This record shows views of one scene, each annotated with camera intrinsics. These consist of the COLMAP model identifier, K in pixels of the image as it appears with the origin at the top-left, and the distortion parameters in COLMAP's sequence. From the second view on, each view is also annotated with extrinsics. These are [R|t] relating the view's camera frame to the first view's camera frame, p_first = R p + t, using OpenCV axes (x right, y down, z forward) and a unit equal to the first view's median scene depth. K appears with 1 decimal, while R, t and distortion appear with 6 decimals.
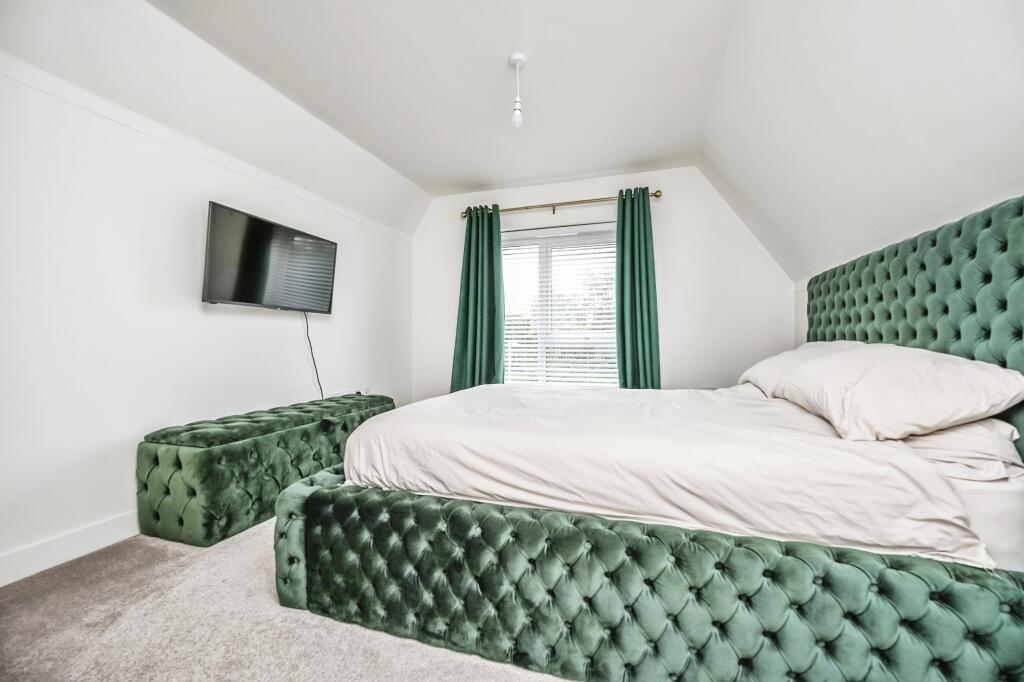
lens RADIAL K [[412.0, 0, 508.0], [0, 412.0, 347.1], [0, 0, 1]] dist [0.000377, 0.000602]
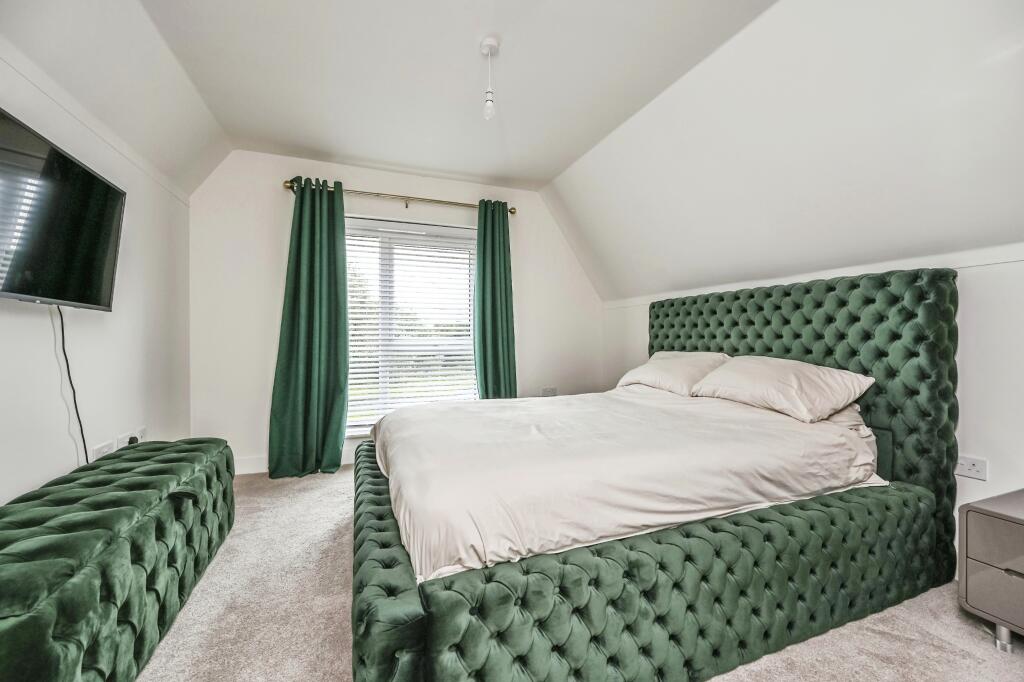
lens RADIAL K [[433.7, 0, 512.0], [0, 433.7, 341.0], [0, 0, 1]] dist [-0.003677, -0.000022]
pose [[0.765917, 0.002533, 0.642934, -0.344758], [0.010877, 0.999798, -0.016898, -0.020457], [-0.642847, 0.019936, 0.765735, 0.159415]]
